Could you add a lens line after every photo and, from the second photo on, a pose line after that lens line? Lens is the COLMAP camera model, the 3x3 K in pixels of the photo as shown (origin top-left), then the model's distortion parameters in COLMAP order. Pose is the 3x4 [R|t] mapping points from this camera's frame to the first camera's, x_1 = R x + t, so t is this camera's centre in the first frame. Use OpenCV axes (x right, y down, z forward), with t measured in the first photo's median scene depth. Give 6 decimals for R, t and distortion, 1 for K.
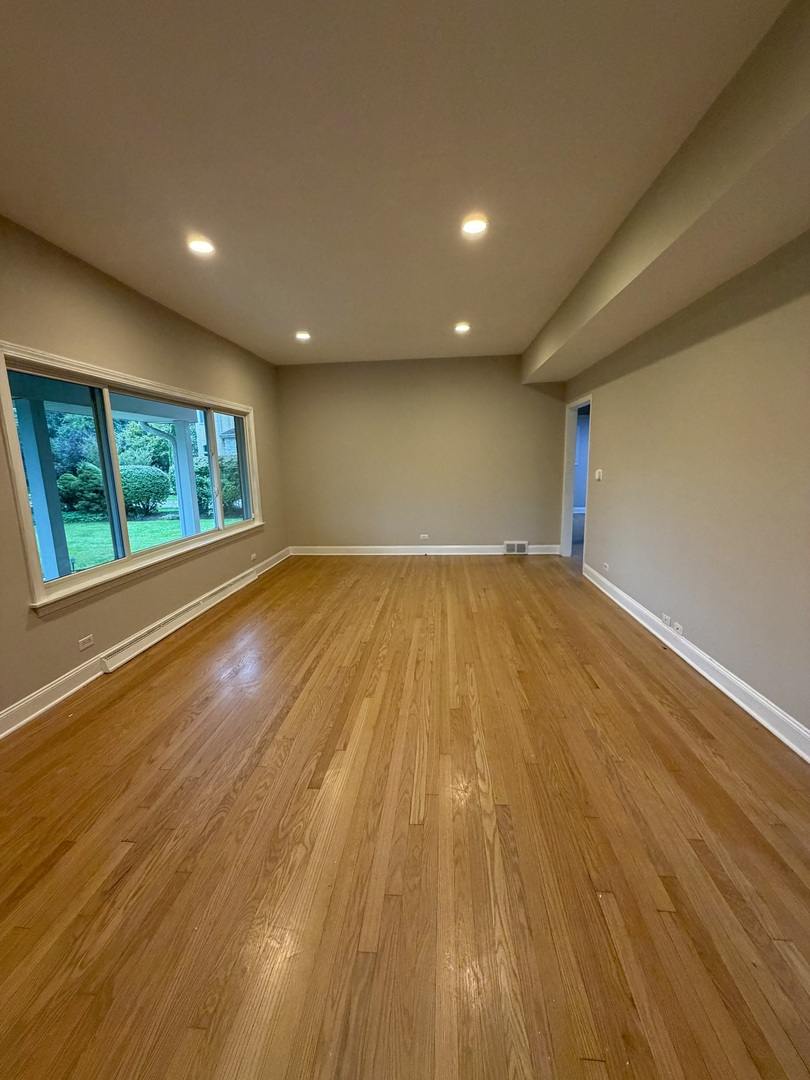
lens RADIAL K [[431.4, 0, 405.1], [0, 431.4, 539.1], [0, 0, 1]] dist [-0.001885, -0.000205]
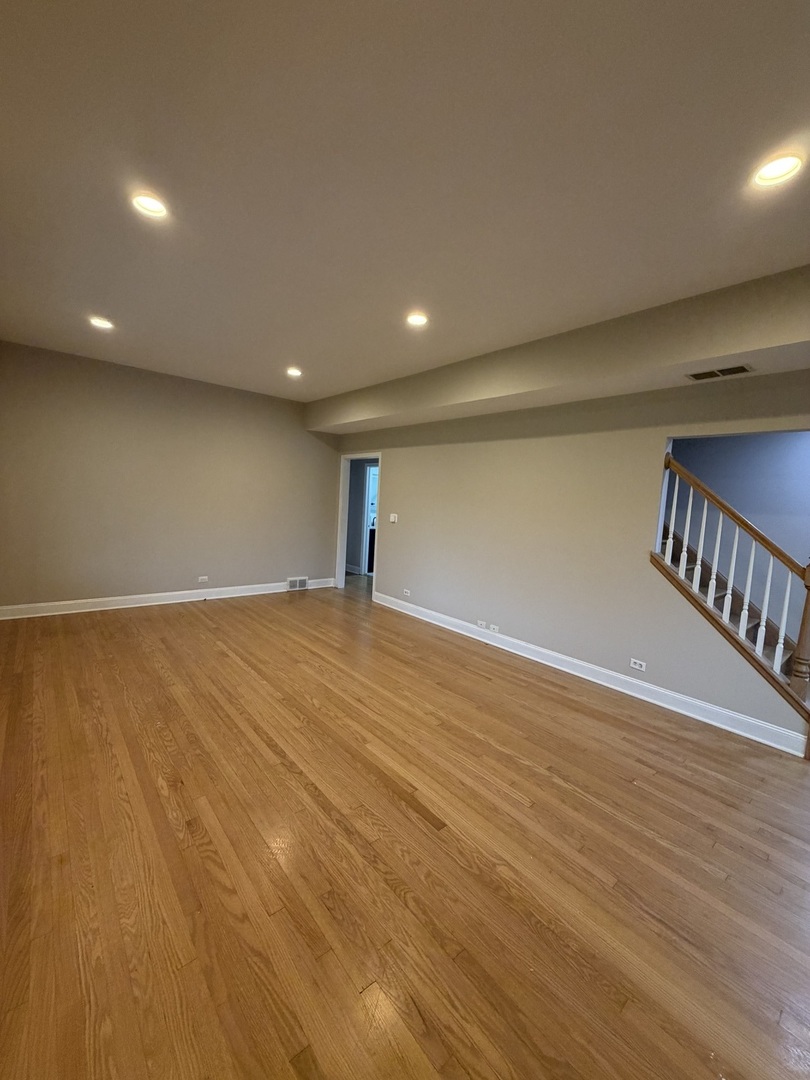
lens RADIAL K [[431.4, 0, 405.9], [0, 431.4, 539.3], [0, 0, 1]] dist [-0.001885, -0.000205]
pose [[0.696223, -0.002652, 0.717821, -0.601907], [0.058103, 0.996920, -0.052672, -0.032455], [-0.715470, 0.078379, 0.694233, 0.179964]]
